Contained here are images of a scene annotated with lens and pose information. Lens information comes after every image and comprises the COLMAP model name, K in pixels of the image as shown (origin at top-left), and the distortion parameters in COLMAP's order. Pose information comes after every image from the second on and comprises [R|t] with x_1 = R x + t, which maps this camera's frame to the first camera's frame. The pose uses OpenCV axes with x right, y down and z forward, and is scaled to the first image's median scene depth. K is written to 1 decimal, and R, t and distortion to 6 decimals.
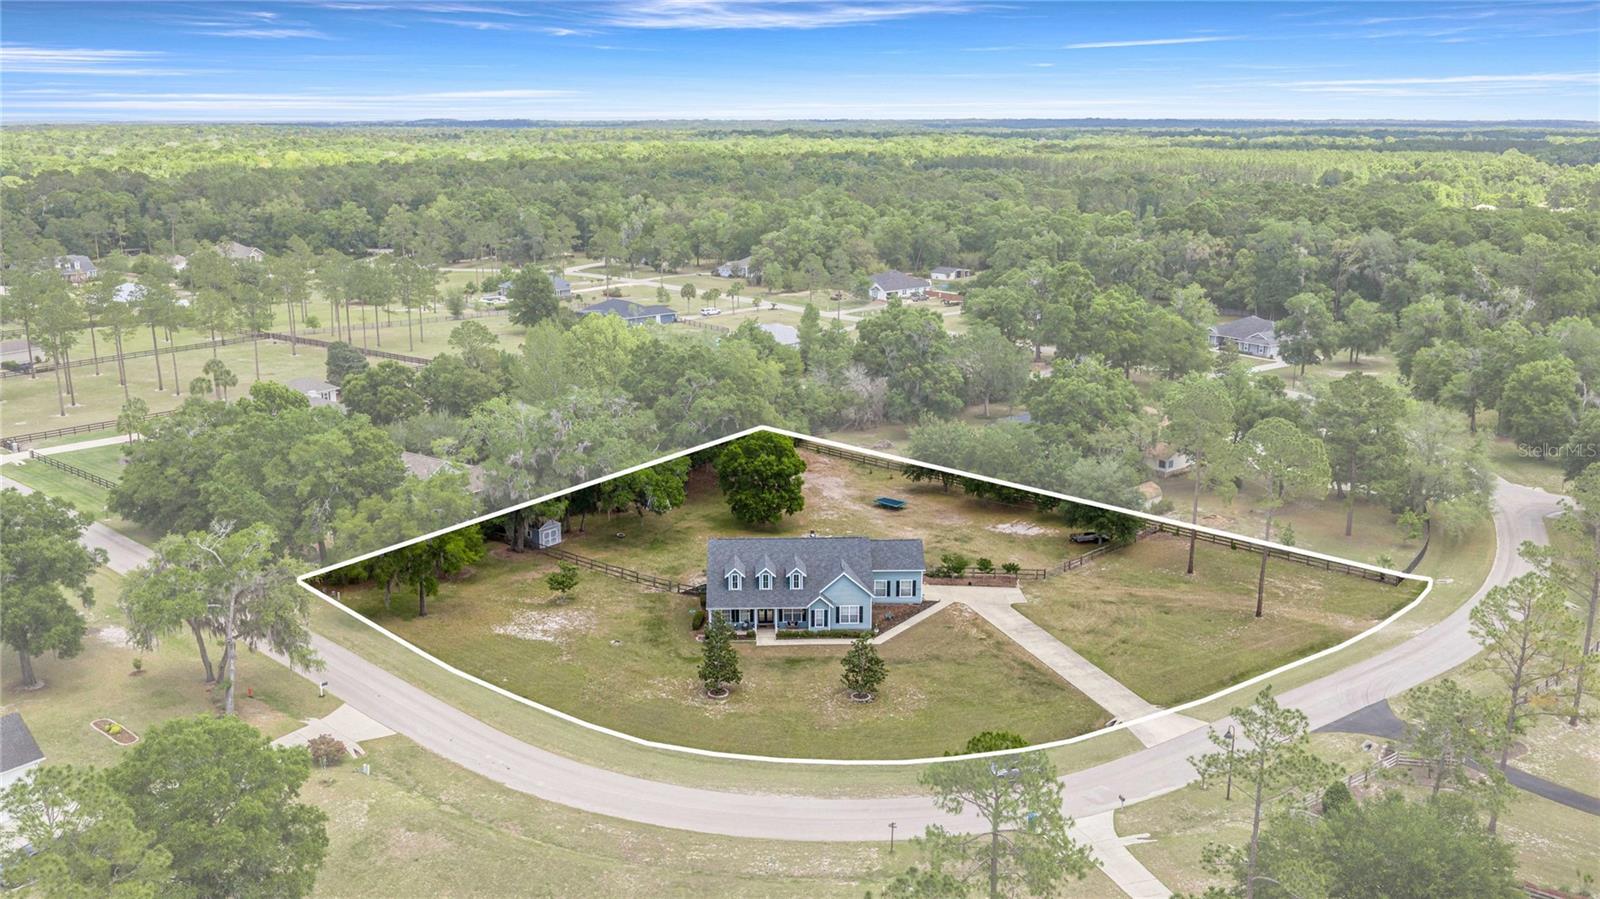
lens RADIAL K [[1328.7, 0, 804.0], [0, 1328.7, 444.1], [0, 0, 1]] dist [0.013024, -0.013999]
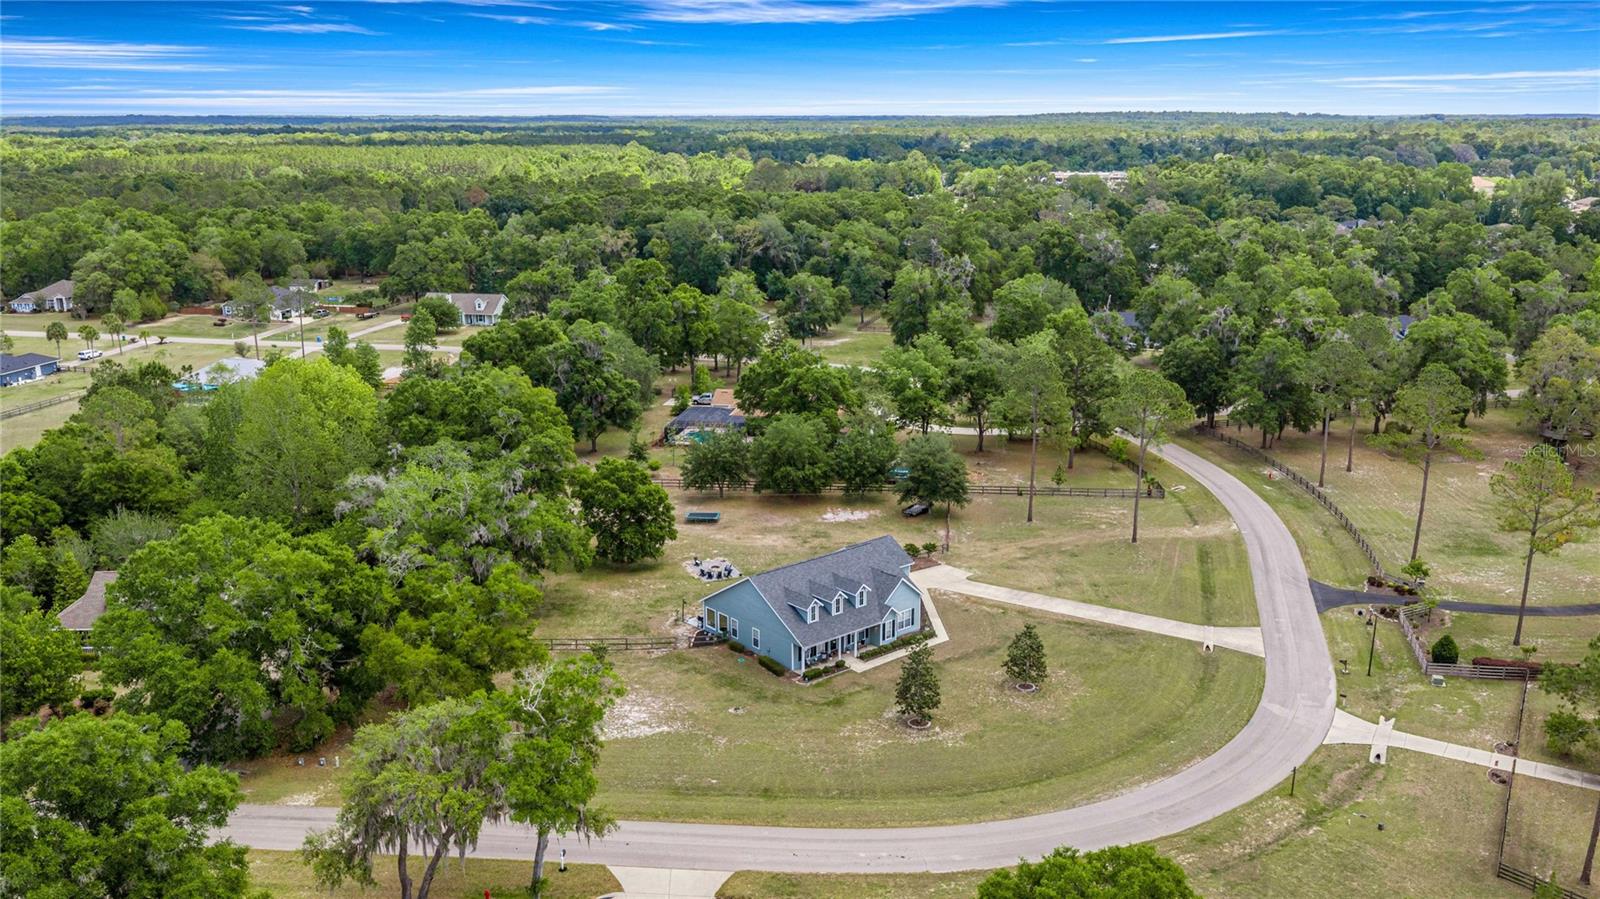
lens RADIAL K [[1328.7, 0, 802.8], [0, 1328.7, 456.0], [0, 0, 1]] dist [0.013024, -0.013999]
pose [[0.781908, -0.157685, 0.603122, -0.249716], [0.151084, 0.986571, 0.062066, -0.026312], [-0.604809, 0.042592, 0.795231, 0.109188]]
